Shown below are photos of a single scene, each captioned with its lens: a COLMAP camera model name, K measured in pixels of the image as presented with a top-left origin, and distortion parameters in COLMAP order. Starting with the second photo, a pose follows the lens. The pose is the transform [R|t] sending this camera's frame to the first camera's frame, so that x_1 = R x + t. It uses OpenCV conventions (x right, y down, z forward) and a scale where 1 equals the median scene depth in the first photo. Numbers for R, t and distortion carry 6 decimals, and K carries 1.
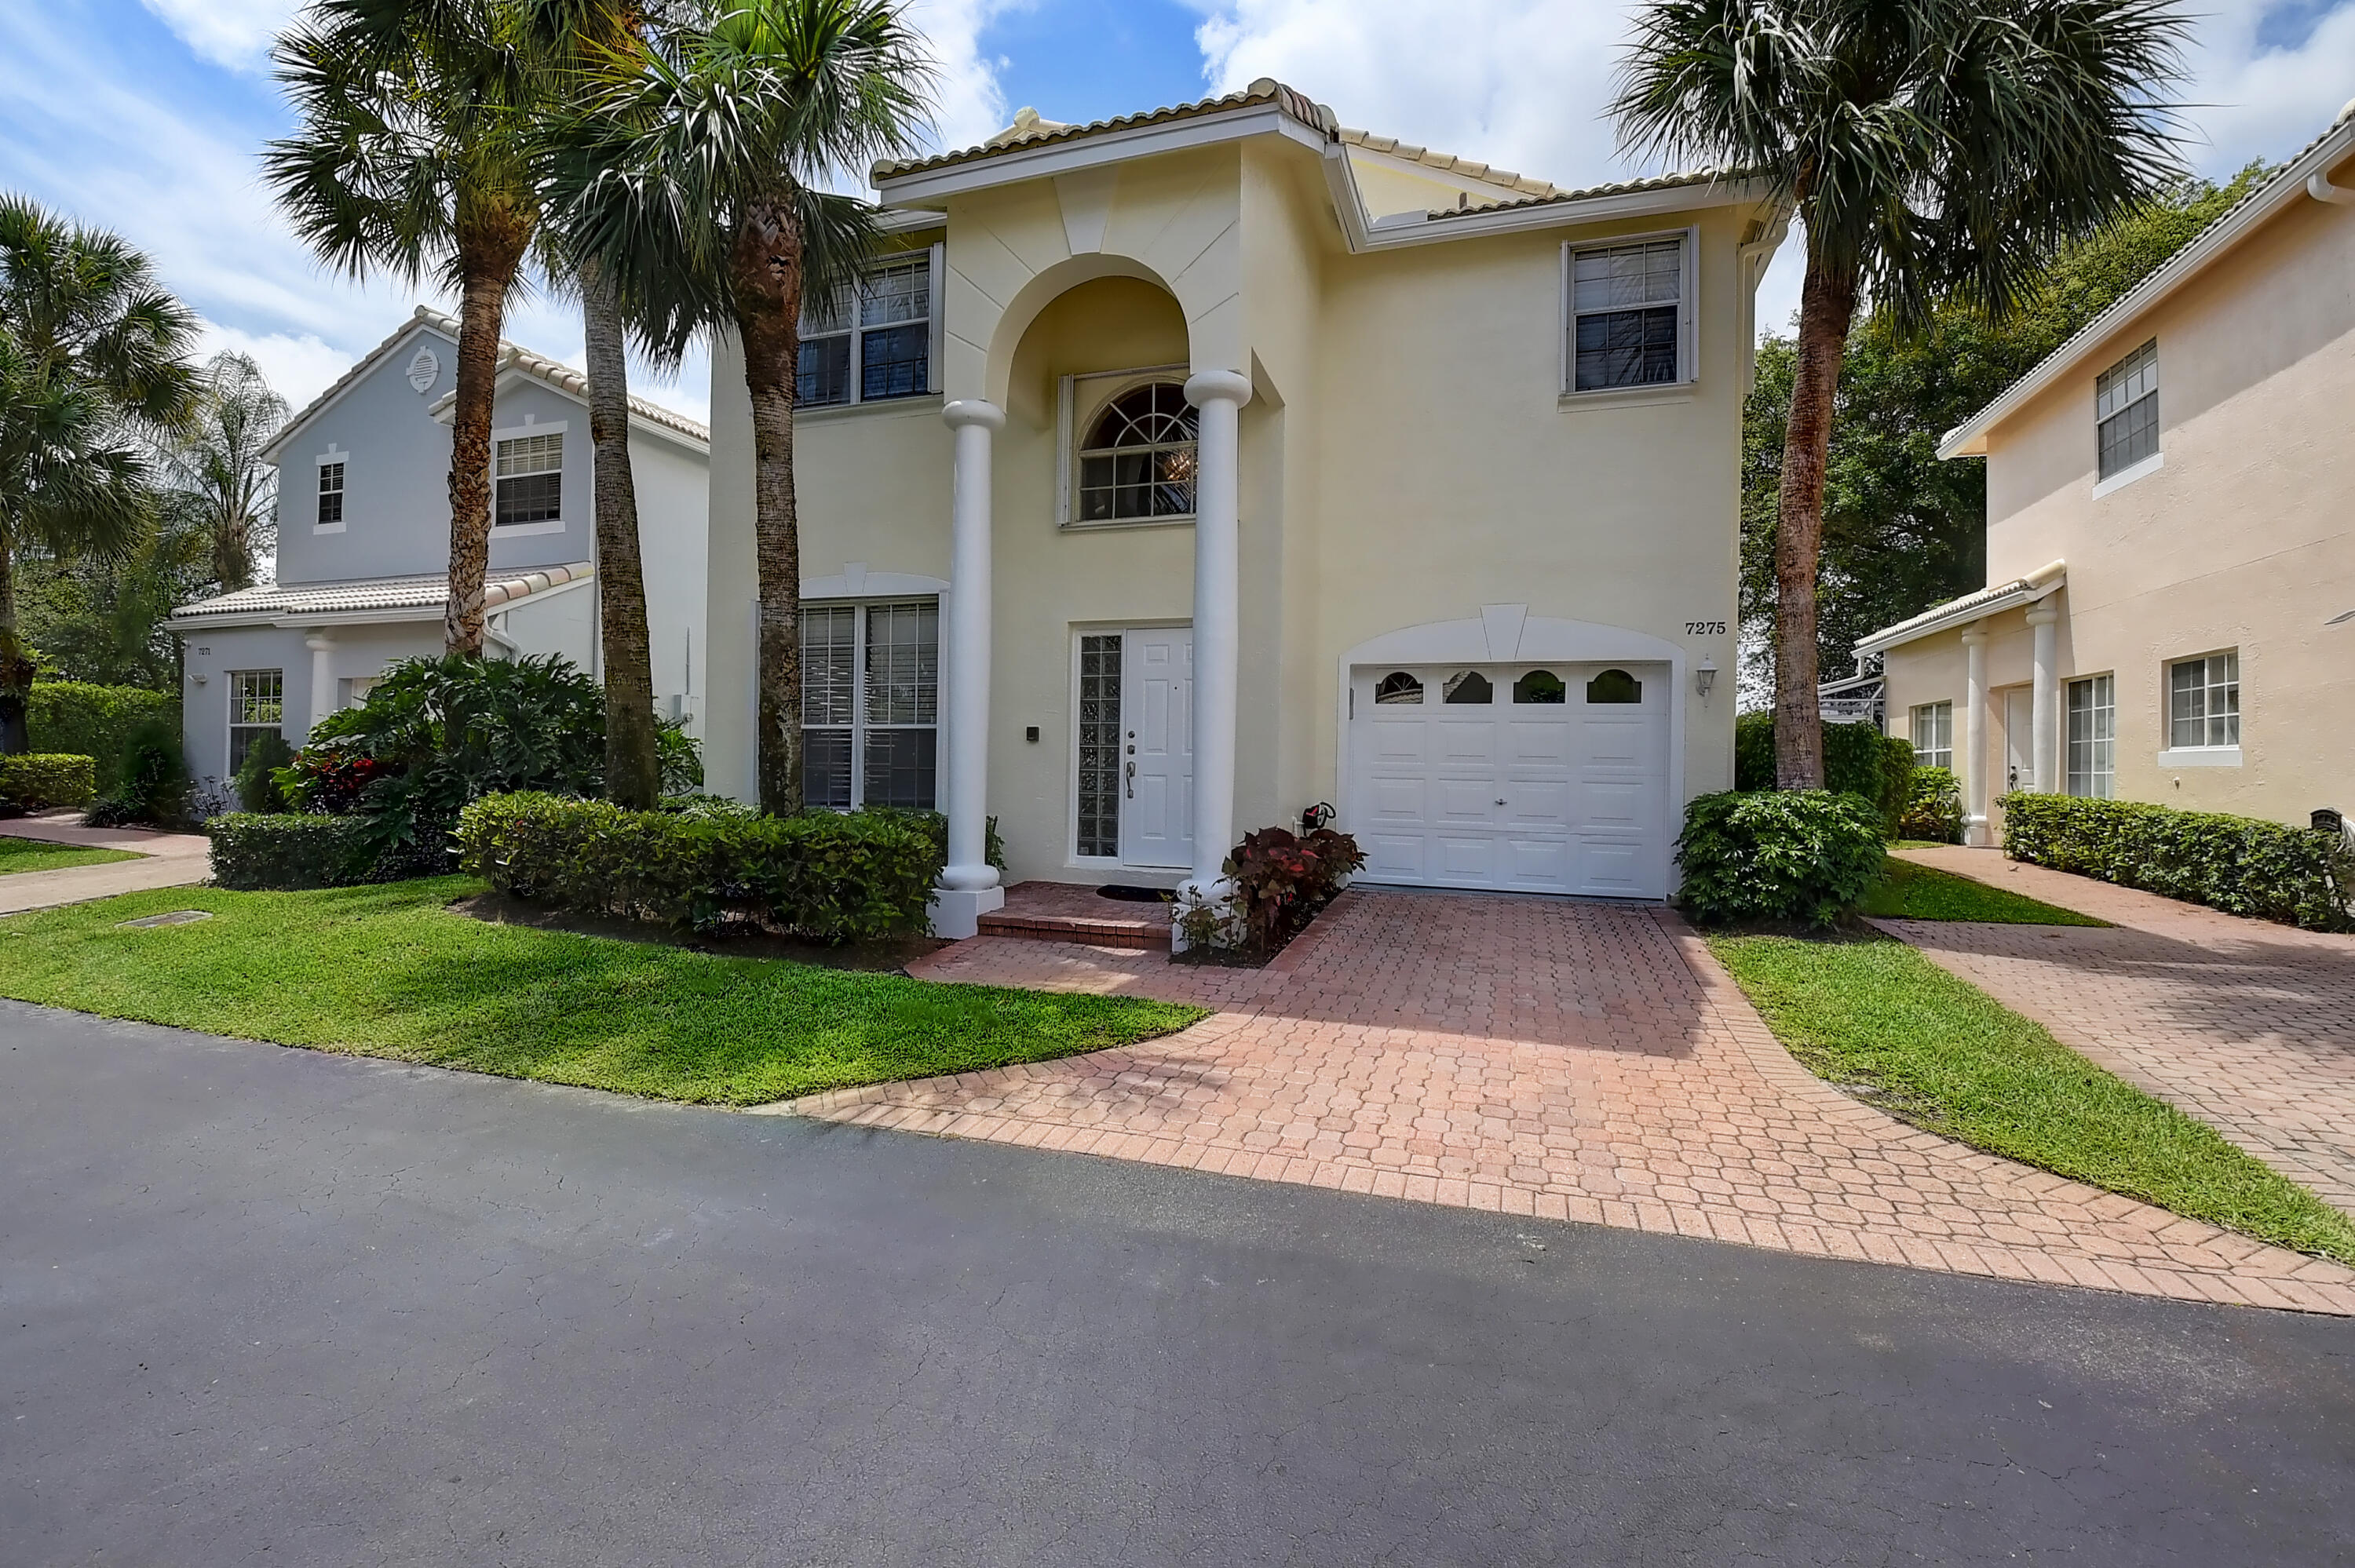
lens RADIAL K [[1044.9, 0, 1170.2], [0, 1044.9, 784.3], [0, 0, 1]] dist [-0.007007, -0.011534]
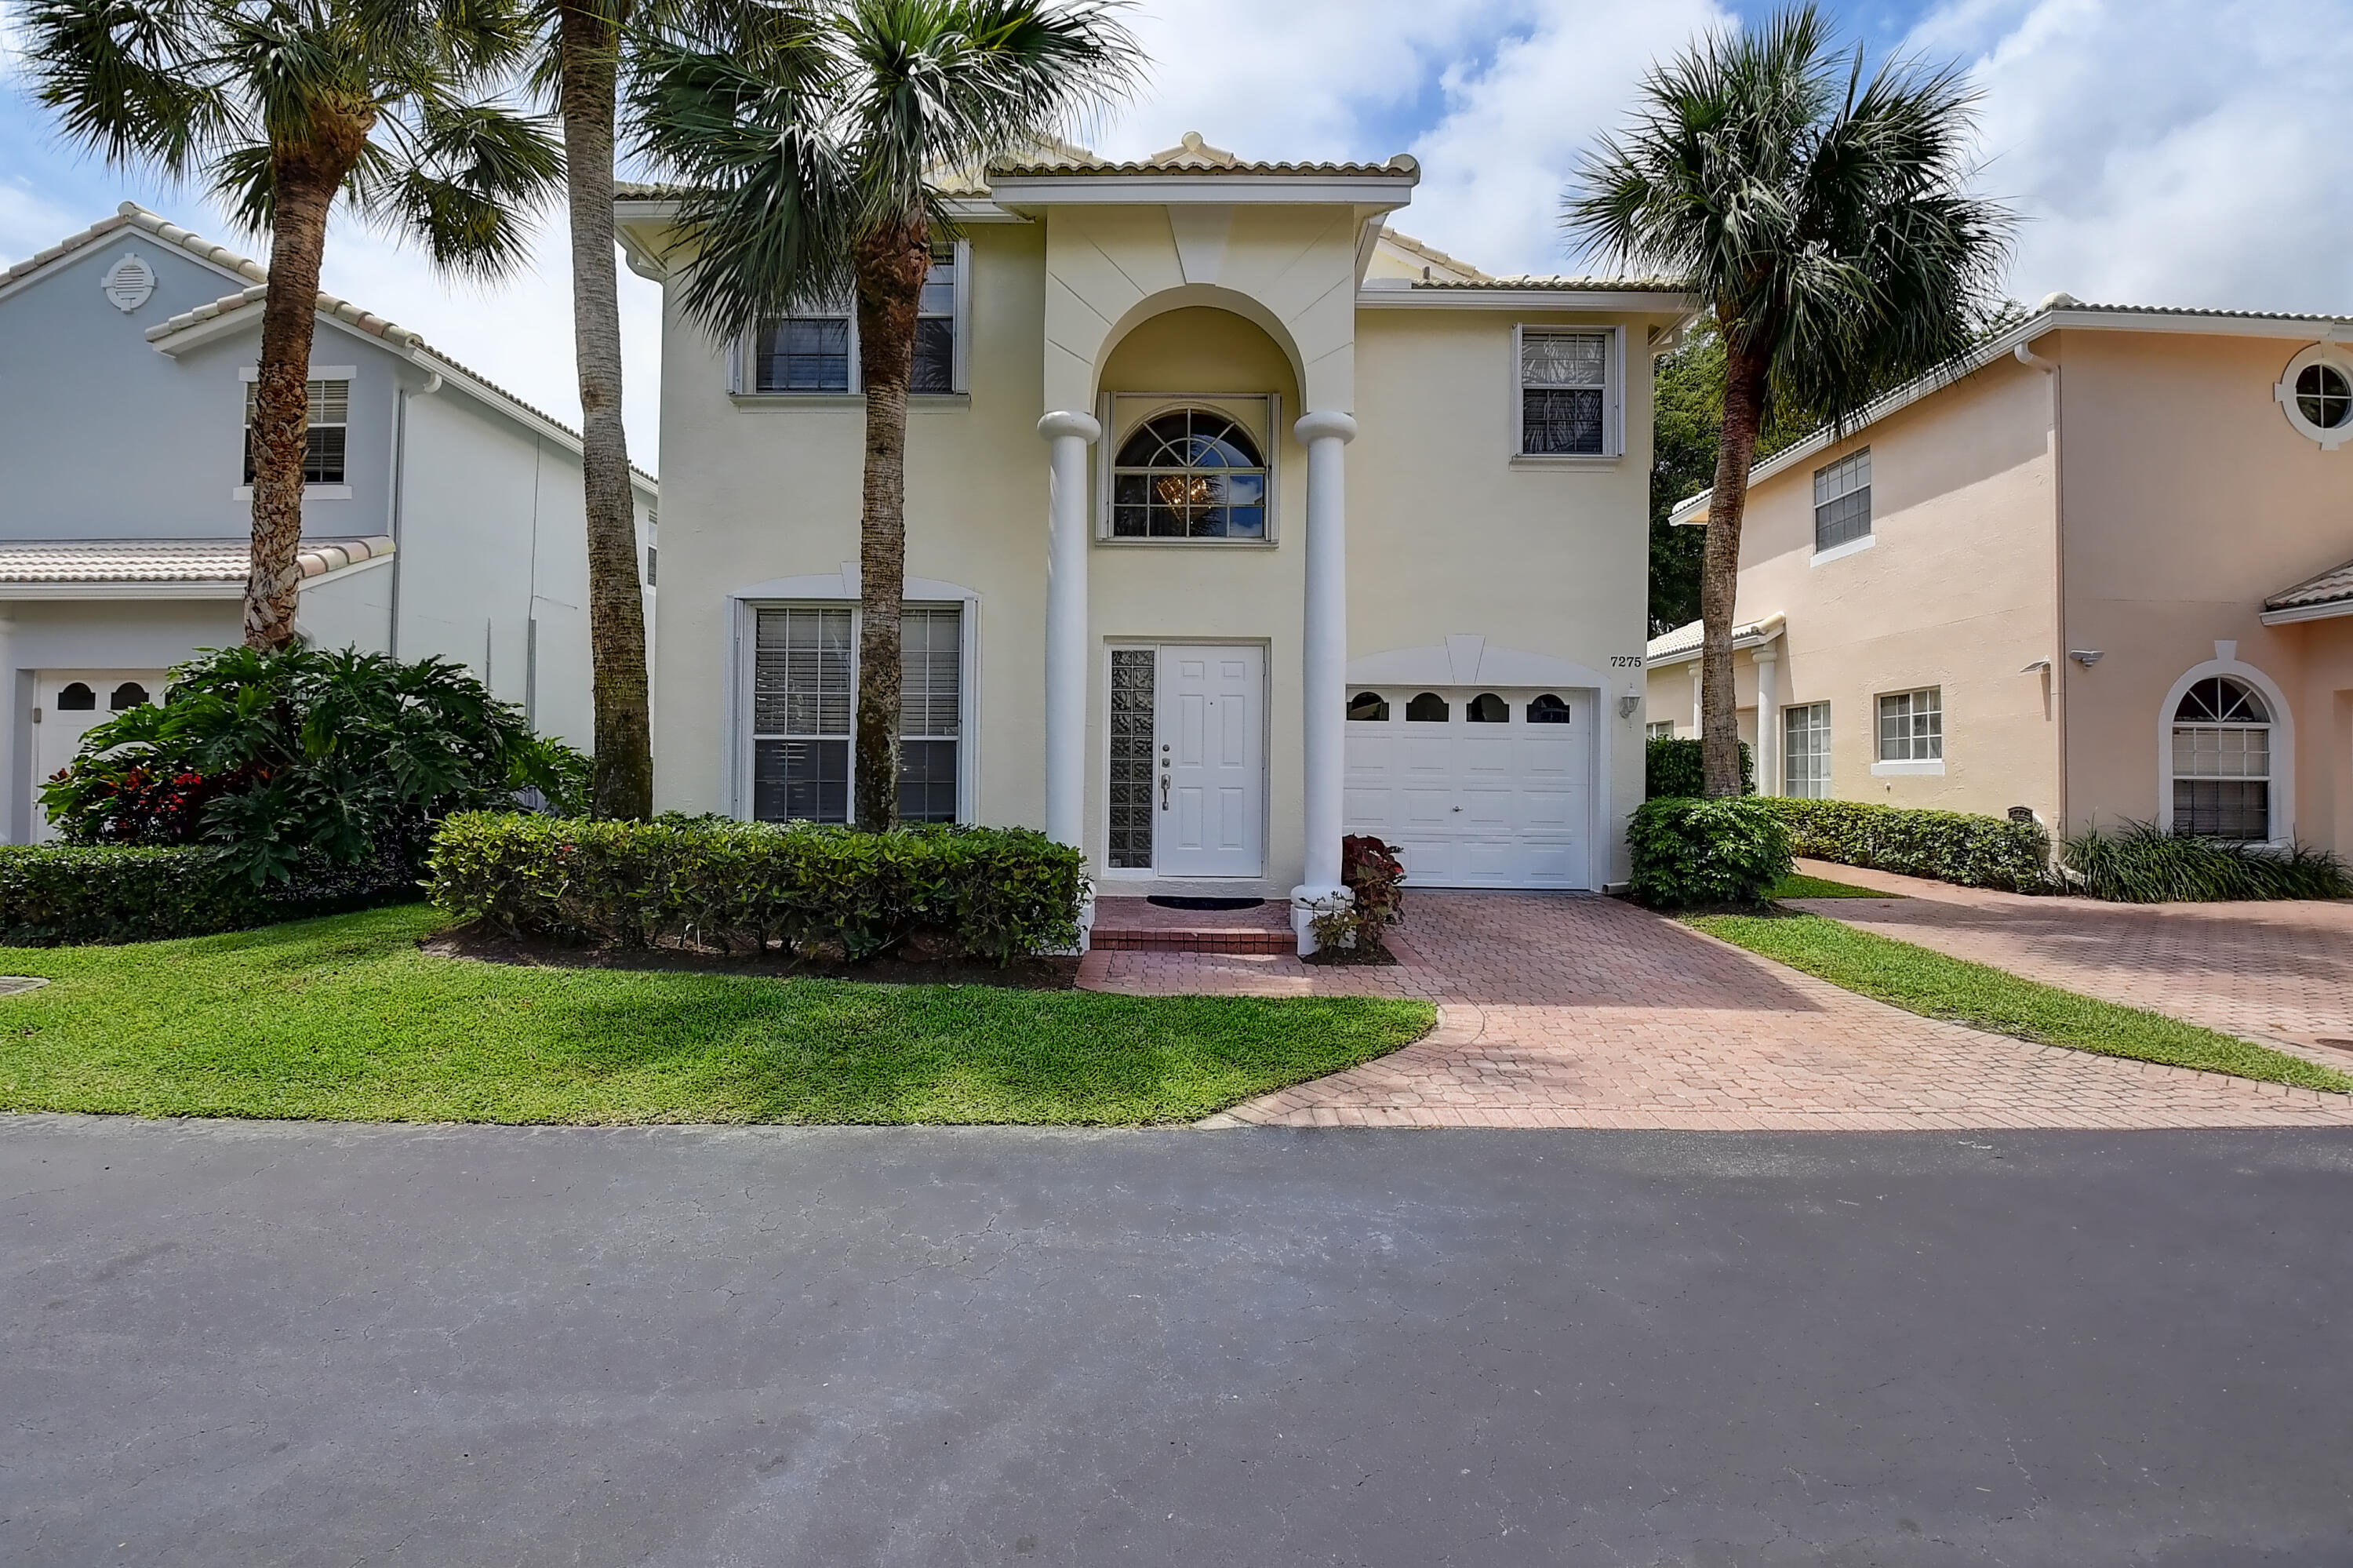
lens RADIAL K [[1044.2, 0, 1169.2], [0, 1044.2, 785.2], [0, 0, 1]] dist [-0.007007, -0.011534]
pose [[0.951211, -0.006138, 0.308479, -0.348223], [0.008606, 0.999941, -0.006641, -0.004137], [-0.308420, 0.008972, 0.951208, 0.025171]]
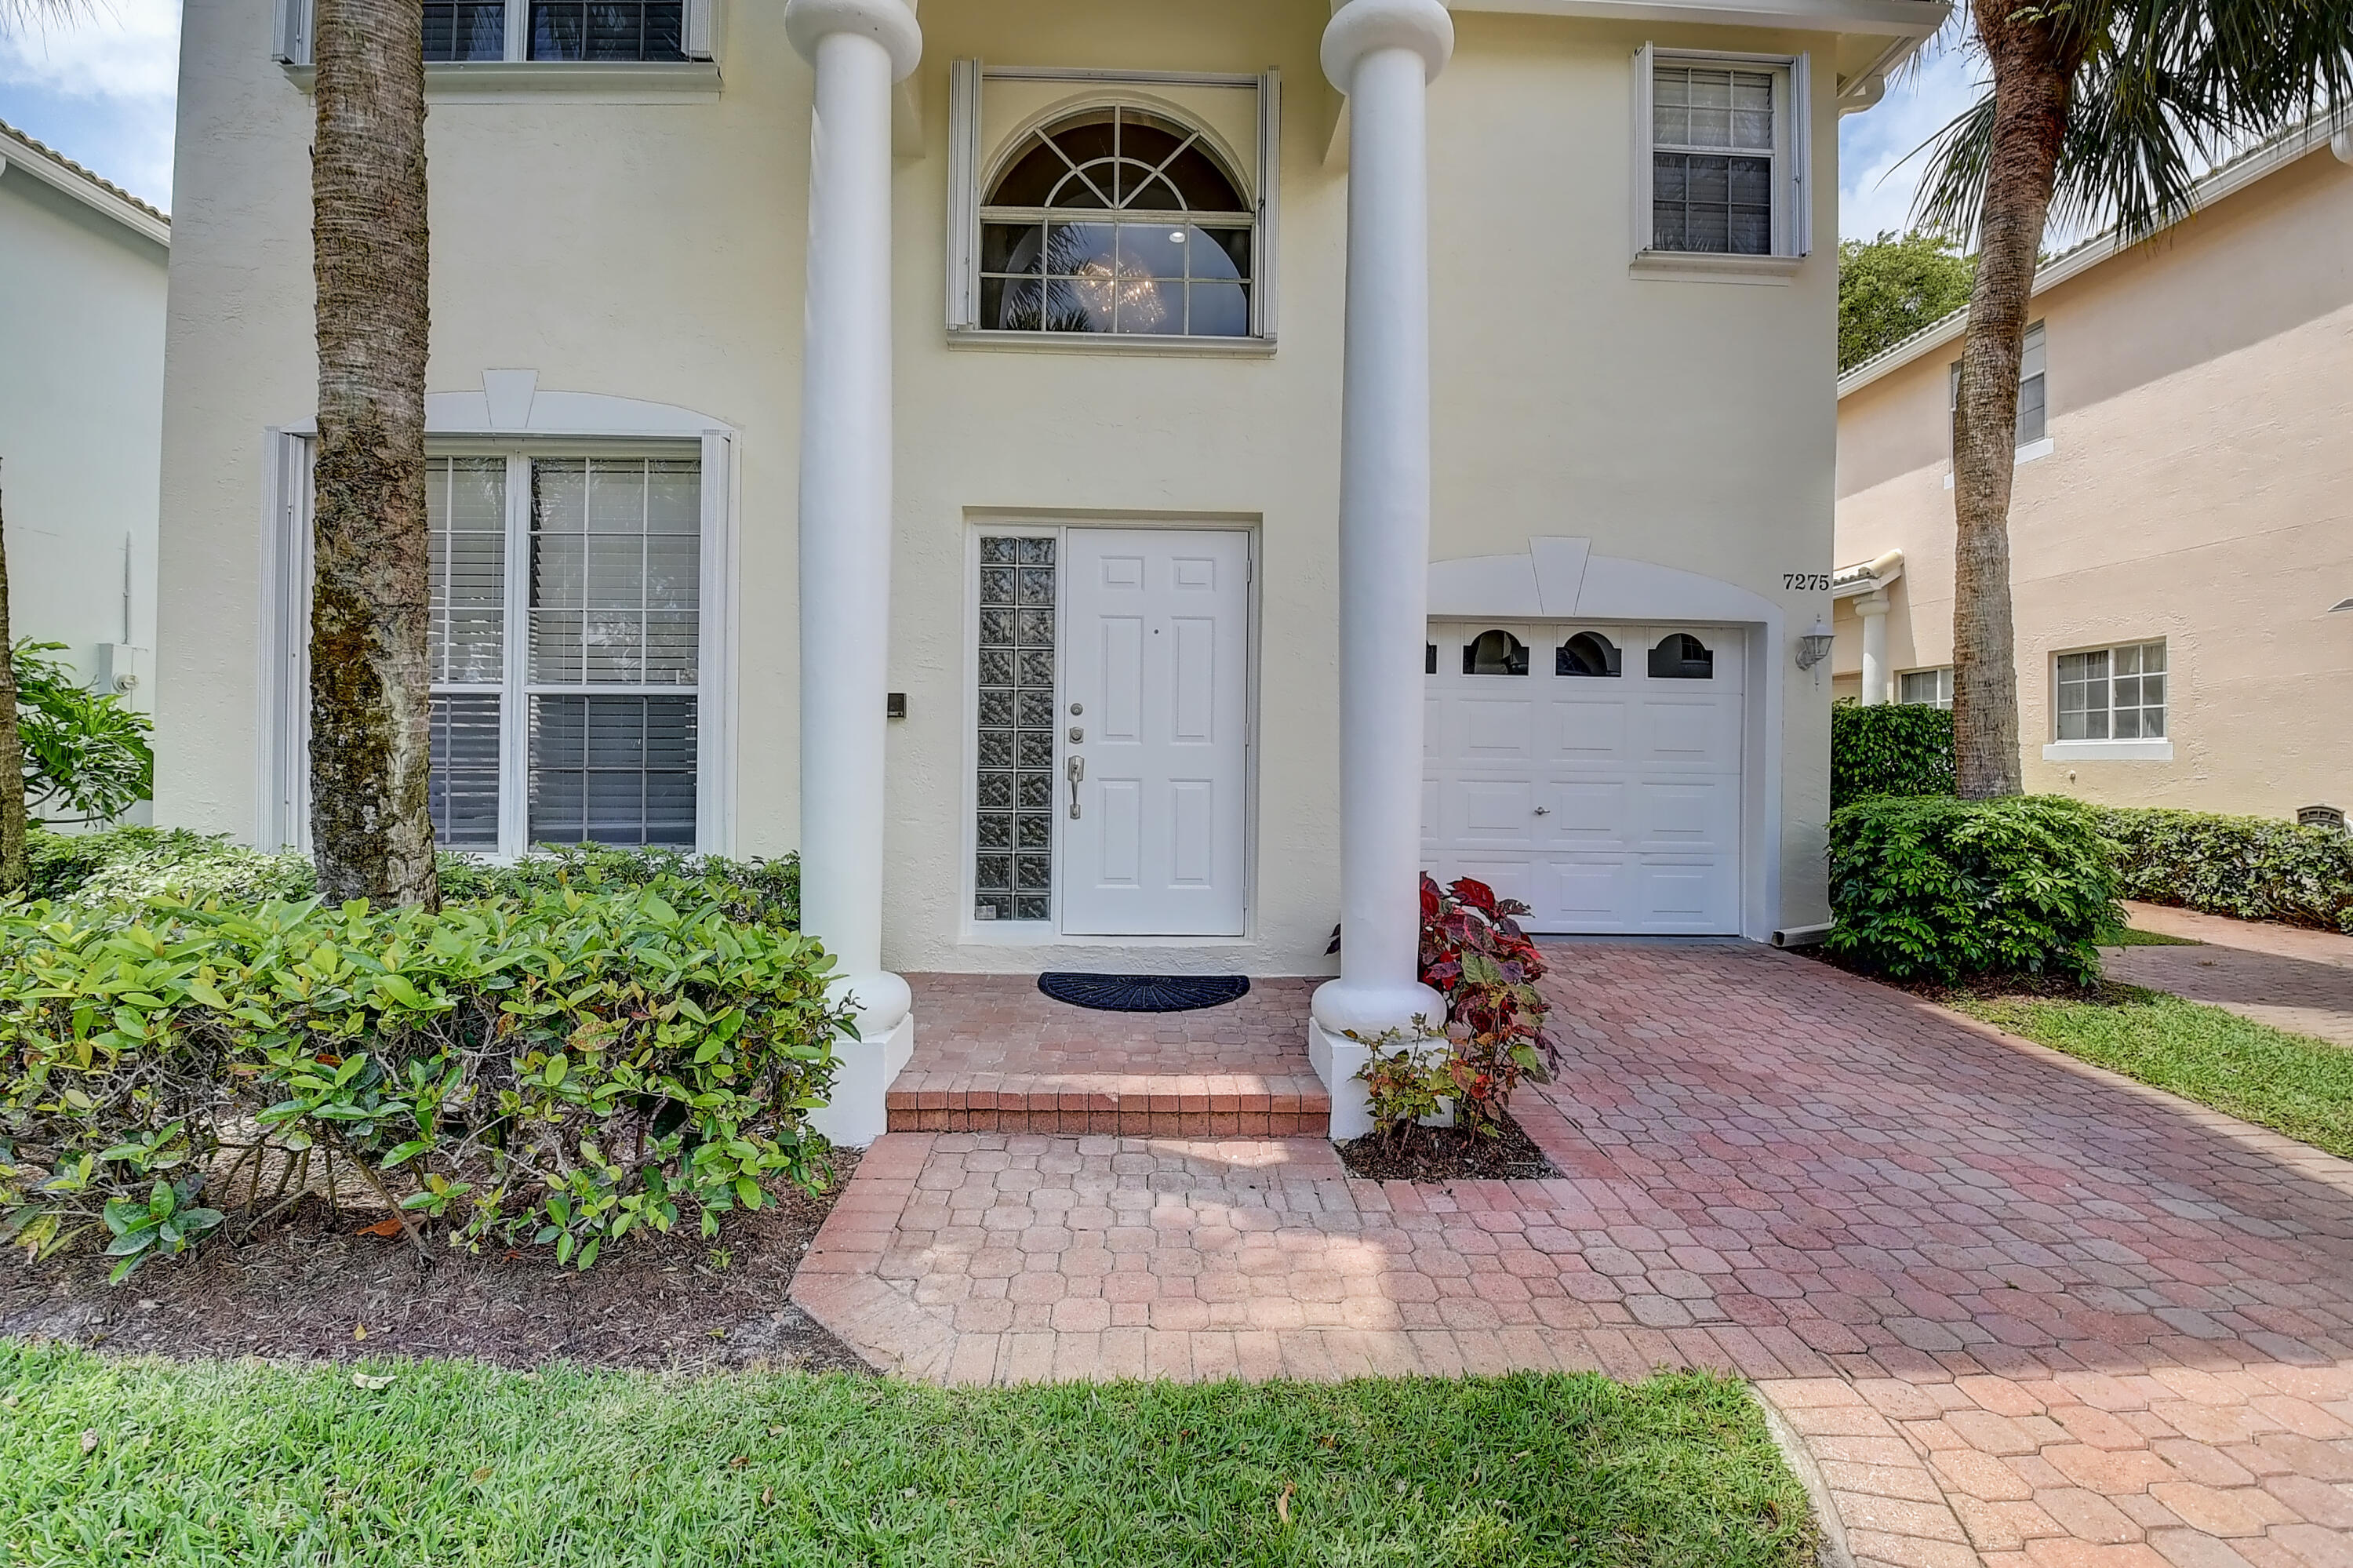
lens RADIAL K [[1044.2, 0, 1173.4], [0, 1044.2, 780.2], [0, 0, 1]] dist [-0.007007, -0.011534]
pose [[0.937463, -0.008546, 0.347980, -0.187485], [0.006801, 0.999957, 0.006235, -0.011460], [-0.348019, -0.003479, 0.937481, 0.434901]]
